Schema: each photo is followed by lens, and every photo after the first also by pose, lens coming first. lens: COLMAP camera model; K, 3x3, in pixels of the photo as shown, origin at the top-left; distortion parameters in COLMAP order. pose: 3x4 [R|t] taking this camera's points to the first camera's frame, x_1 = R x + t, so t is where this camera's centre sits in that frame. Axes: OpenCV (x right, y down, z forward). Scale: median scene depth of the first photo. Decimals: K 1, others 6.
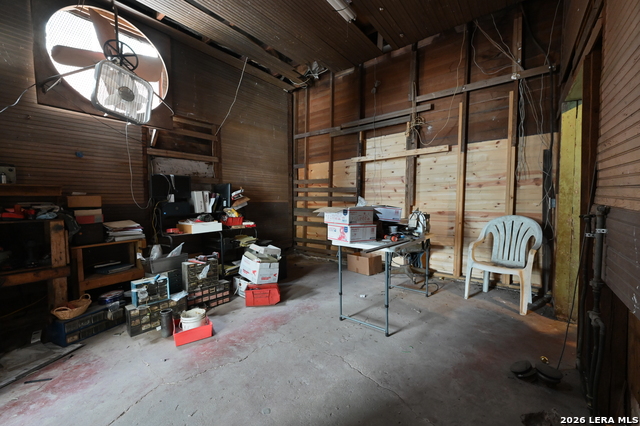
lens RADIAL K [[254.7, 0, 319.9], [0, 254.7, 209.7], [0, 0, 1]] dist [-0.000945, 0.000751]
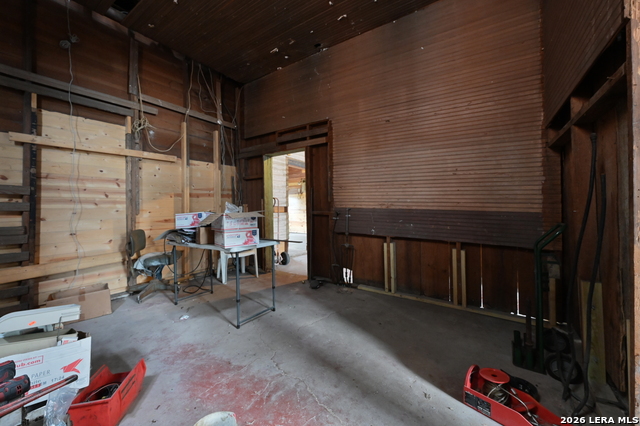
lens RADIAL K [[254.7, 0, 320.1], [0, 254.7, 209.0], [0, 0, 1]] dist [-0.000945, 0.000751]
pose [[-0.079156, 0.002006, 0.996860, -0.565895], [0.048892, 0.998802, 0.001872, -0.005843], [-0.995663, 0.048887, -0.079159, 0.457919]]
